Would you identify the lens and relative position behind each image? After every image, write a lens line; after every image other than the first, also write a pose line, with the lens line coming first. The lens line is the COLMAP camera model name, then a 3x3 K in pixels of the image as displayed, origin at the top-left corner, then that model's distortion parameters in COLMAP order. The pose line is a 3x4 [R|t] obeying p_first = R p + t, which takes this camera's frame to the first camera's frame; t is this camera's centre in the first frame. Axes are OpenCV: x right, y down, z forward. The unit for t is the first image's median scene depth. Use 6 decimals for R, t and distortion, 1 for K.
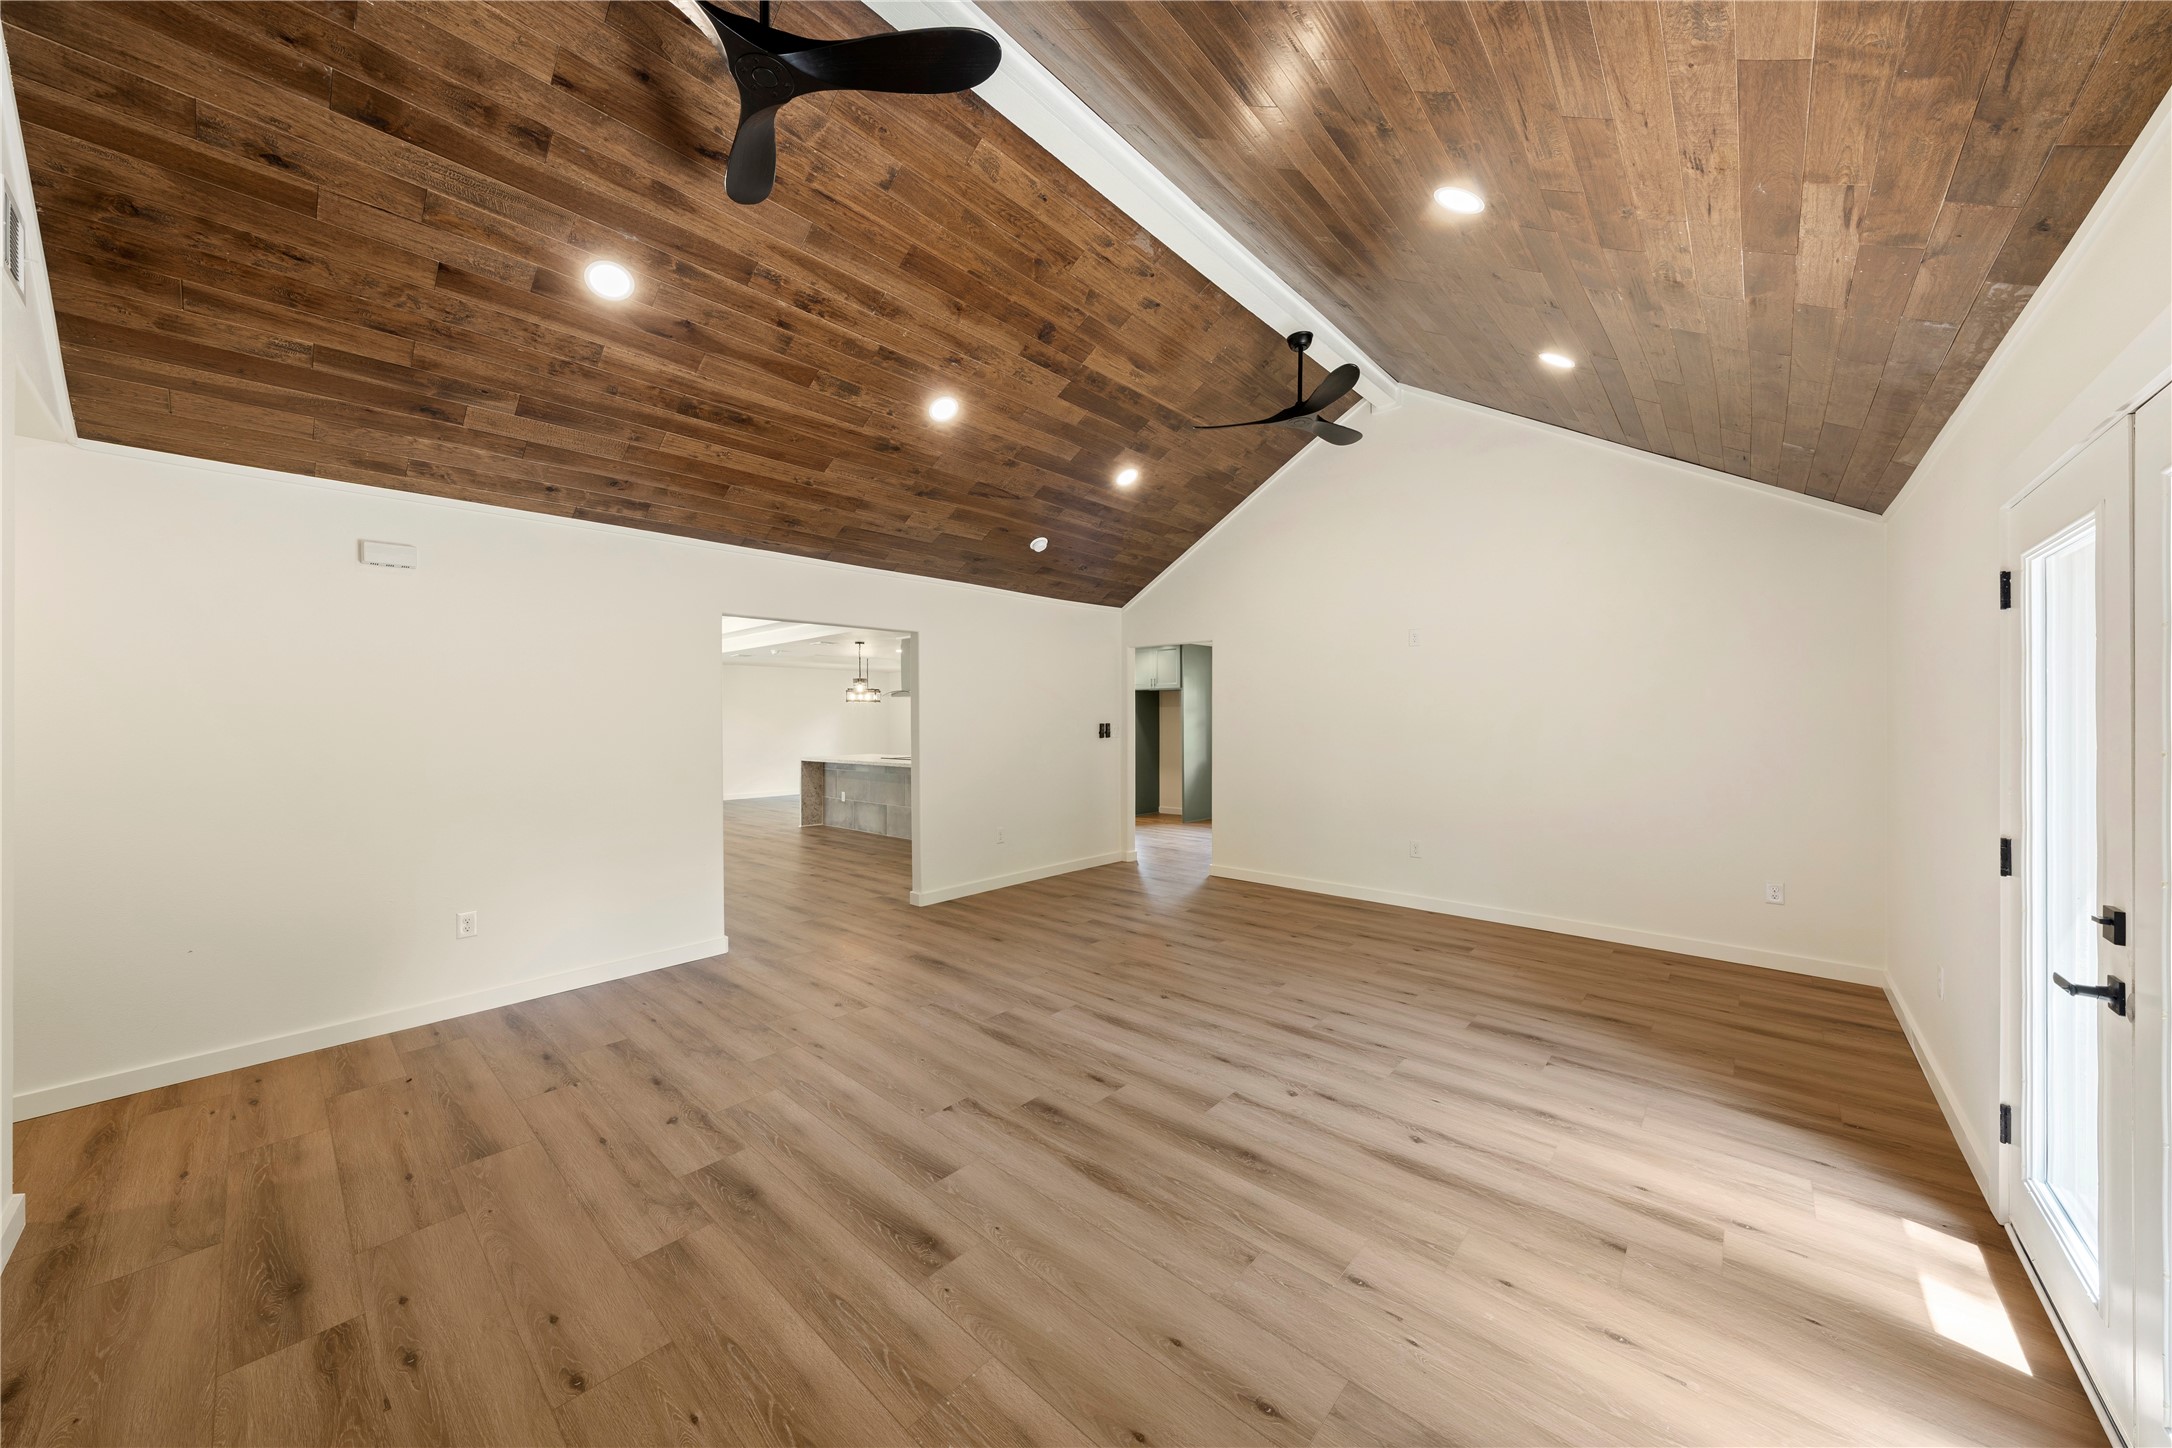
lens RADIAL K [[739.5, 0, 1091.7], [0, 739.5, 705.9], [0, 0, 1]] dist [-0.001845, 0.000687]
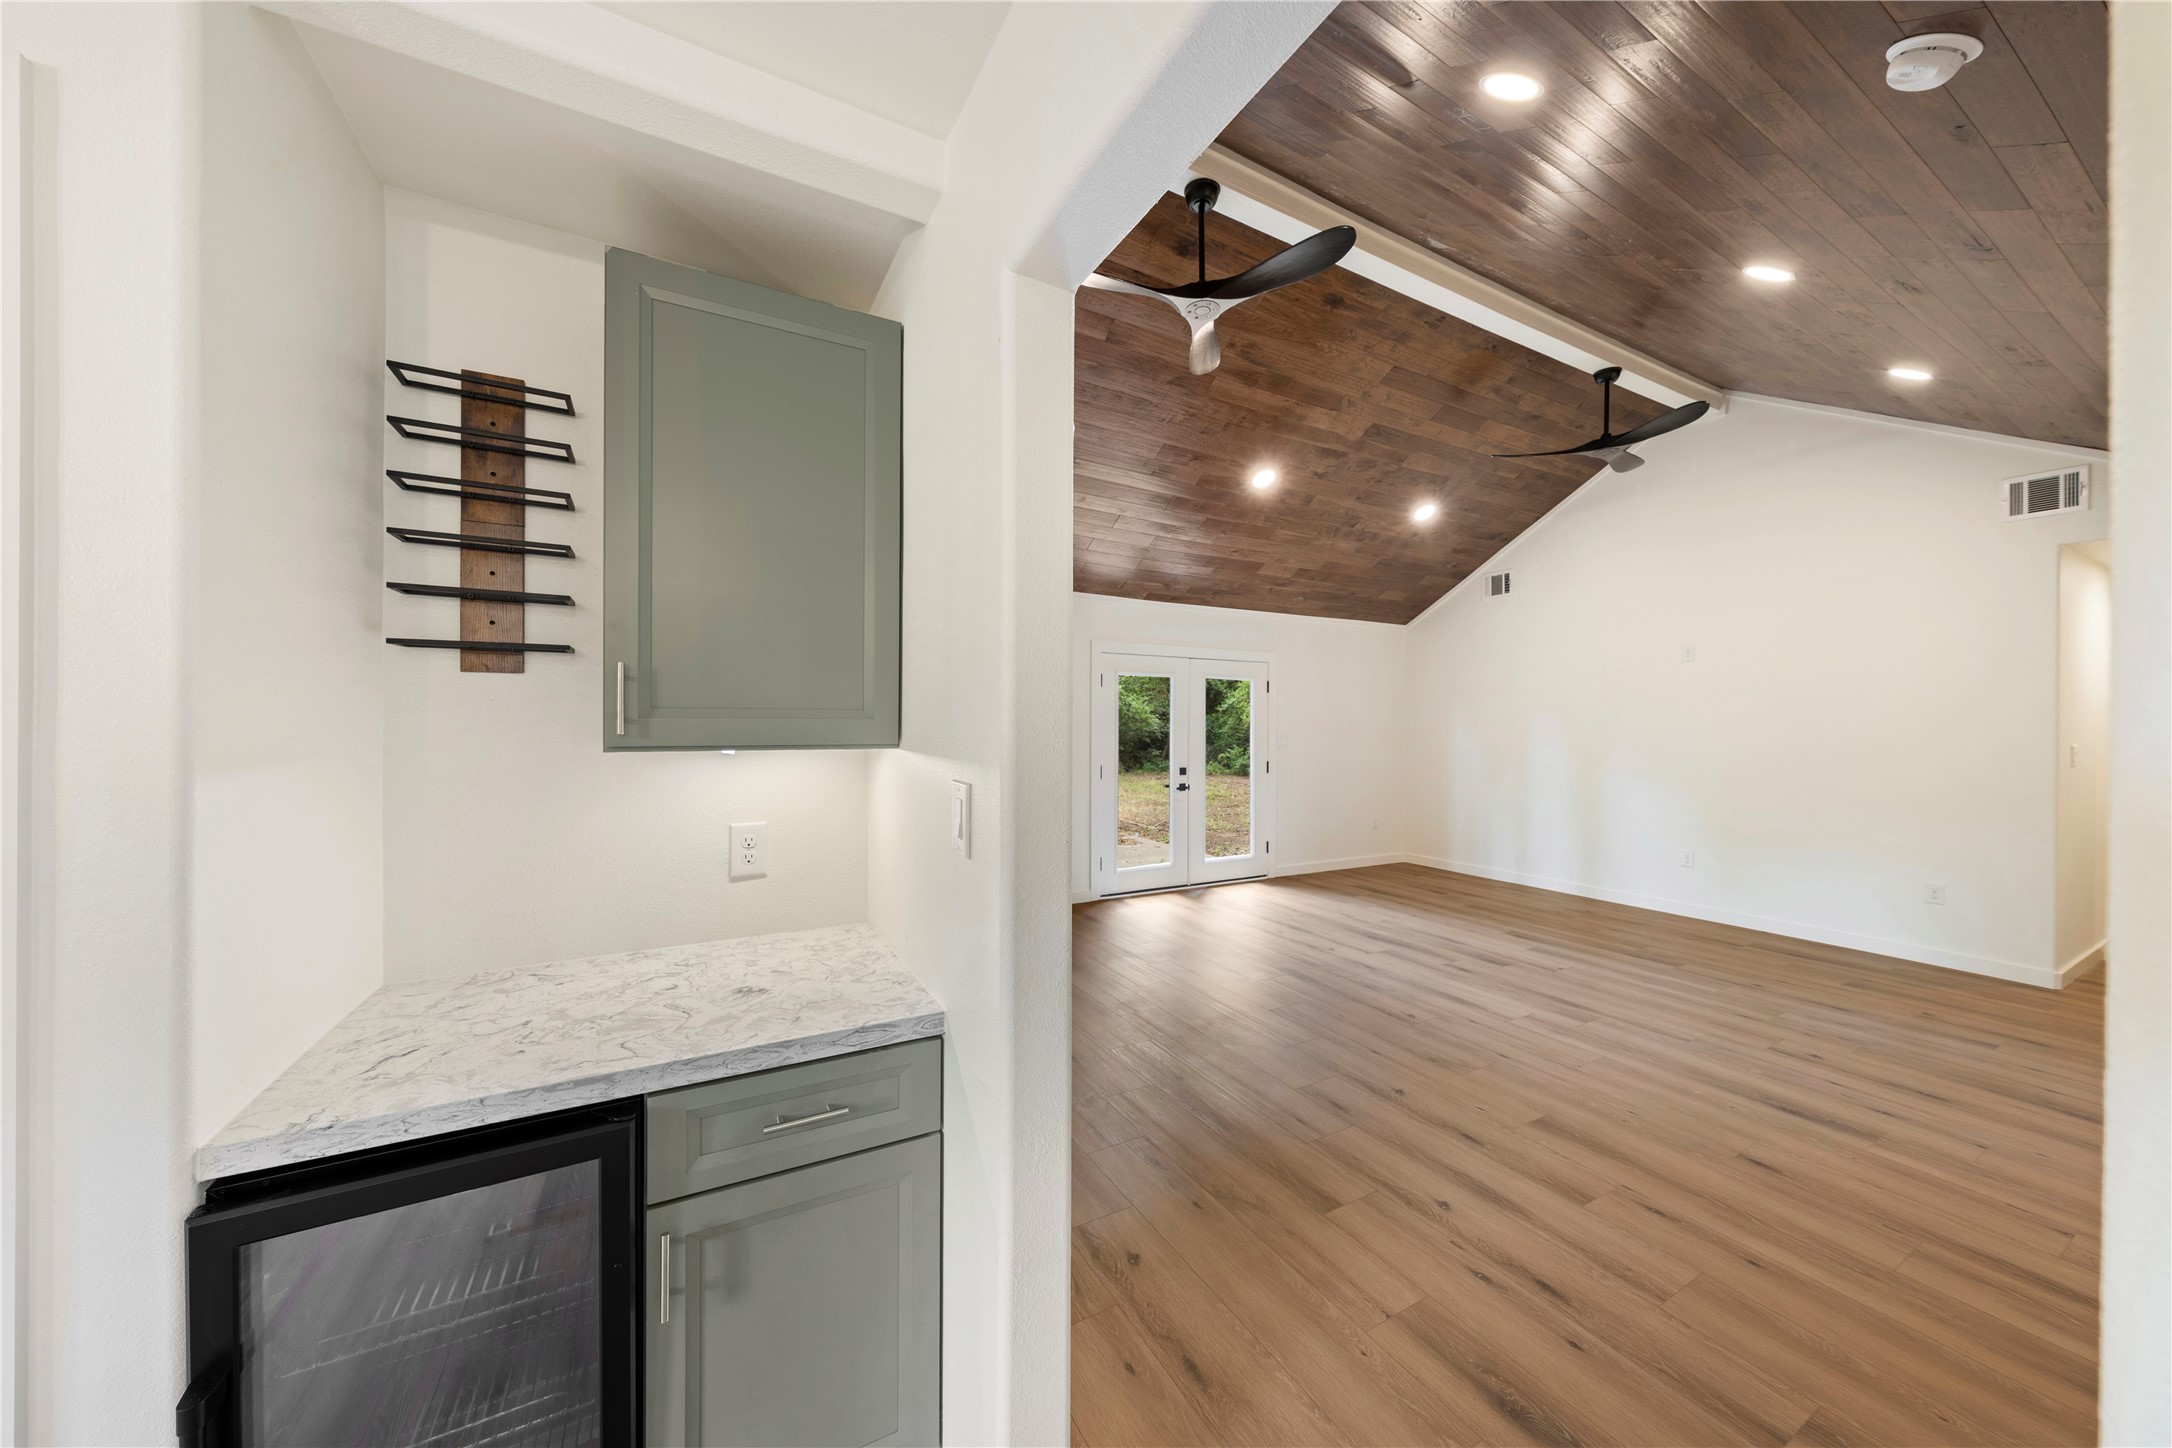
lens RADIAL K [[739.5, 0, 1084.1], [0, 739.5, 724.5], [0, 0, 1]] dist [-0.001845, 0.000687]
pose [[-0.942609, -0.006607, 0.333834, 0.182962], [-0.010429, 0.999899, -0.009657, 0.026215], [-0.333737, -0.012584, -0.942582, 2.075378]]
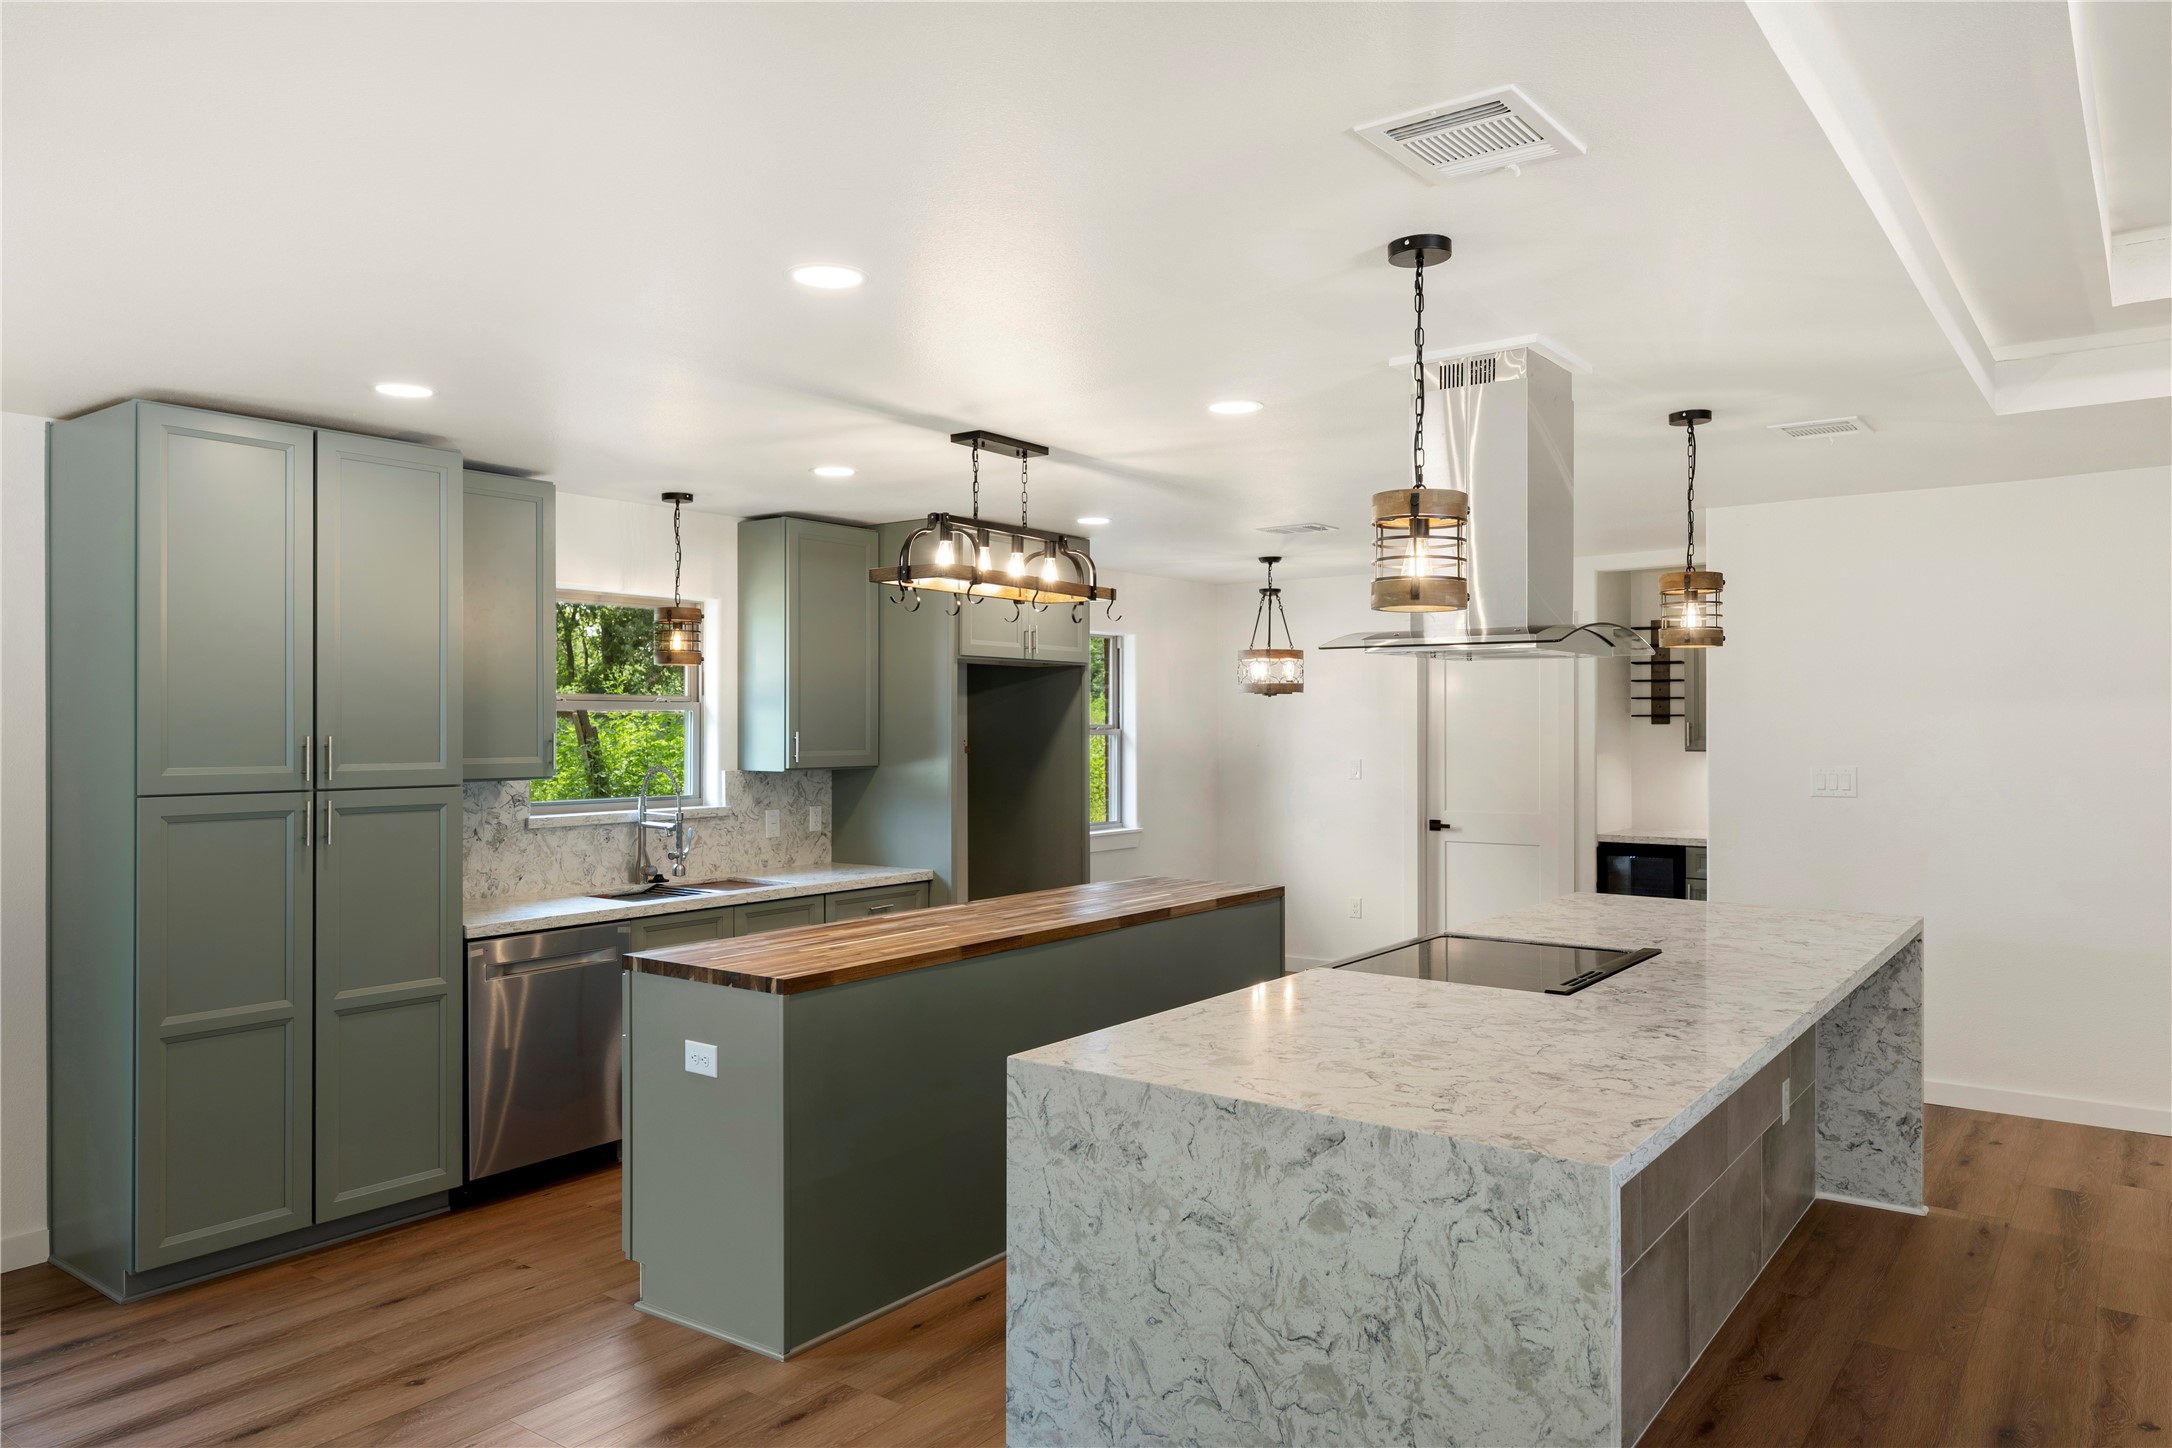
lens RADIAL K [[1431.1, 0, 1095.0], [0, 1431.1, 726.0], [0, 0, 1]] dist [0.002498, 0.004044]
pose [[-0.086534, 0.005555, 0.996233, -1.551363], [-0.016531, 0.999839, -0.007011, 0.030057], [-0.996112, -0.017076, -0.086428, 2.887043]]
